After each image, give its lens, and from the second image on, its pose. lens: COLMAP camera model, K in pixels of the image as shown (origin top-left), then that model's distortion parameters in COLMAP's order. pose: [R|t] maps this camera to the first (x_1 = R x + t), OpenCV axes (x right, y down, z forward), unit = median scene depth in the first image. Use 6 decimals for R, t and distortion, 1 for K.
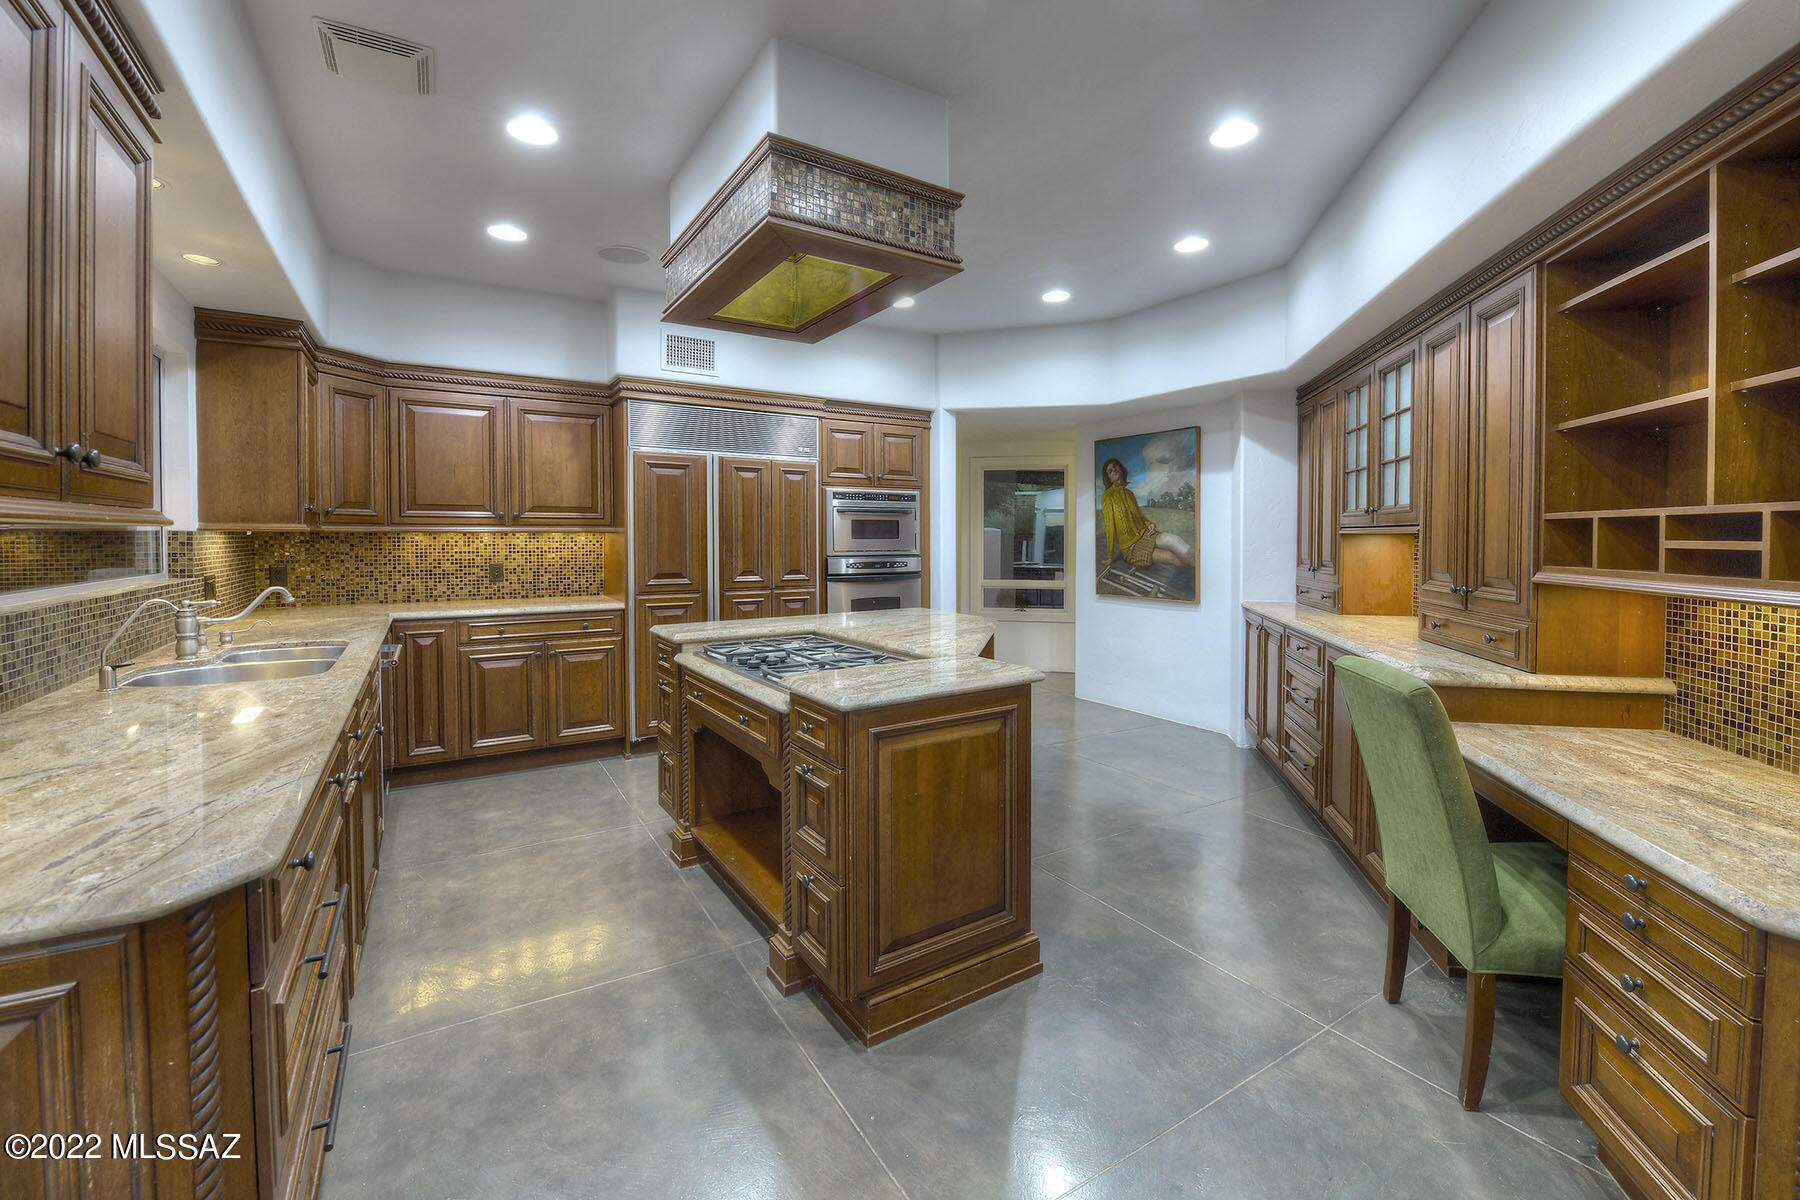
lens RADIAL K [[753.1, 0, 972.8], [0, 753.1, 557.6], [0, 0, 1]] dist [-0.016598, -0.001585]
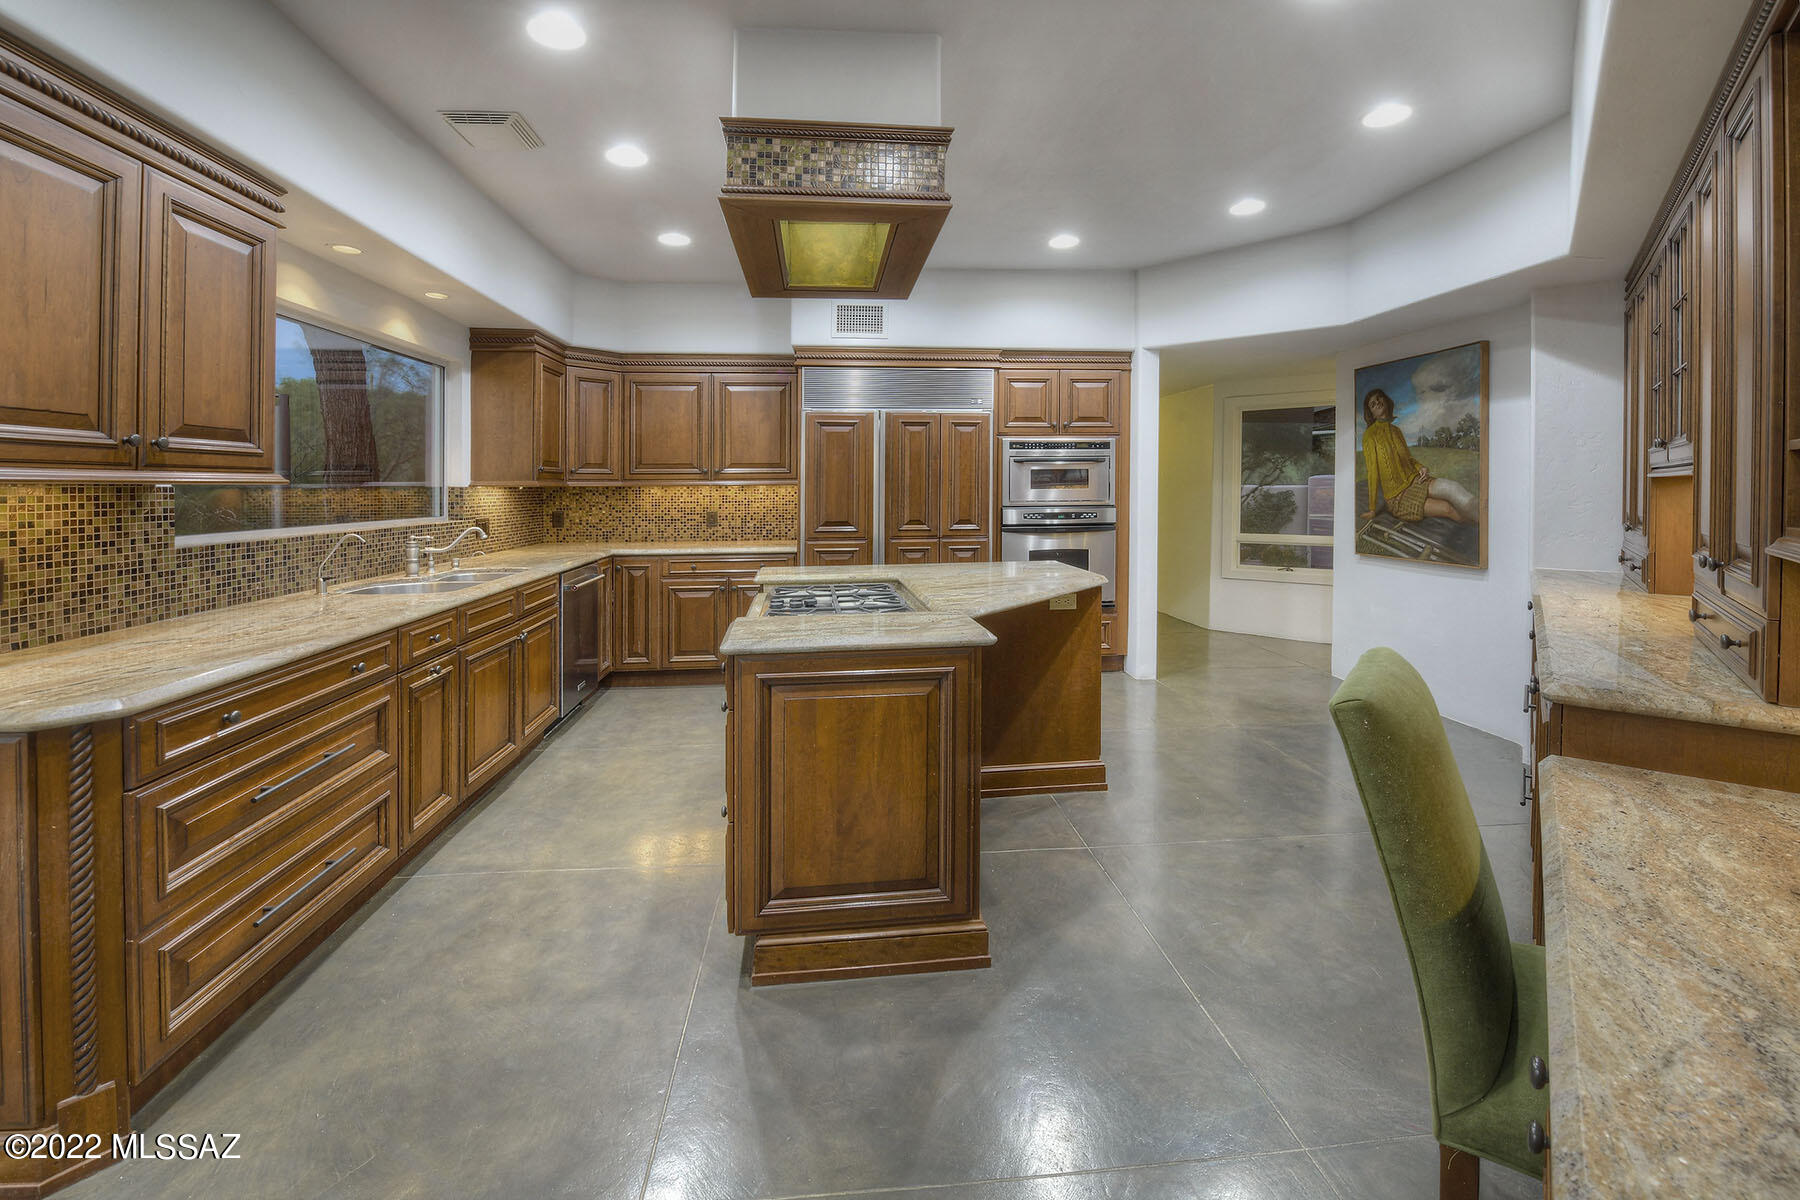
lens RADIAL K [[753.1, 0, 918.4], [0, 753.1, 501.2], [0, 0, 1]] dist [-0.016598, -0.001585]
pose [[0.886608, 0.000782, -0.462522, 0.214886], [-0.004674, 0.999963, -0.007269, -0.001387], [0.462499, 0.008607, 0.886578, 0.076033]]
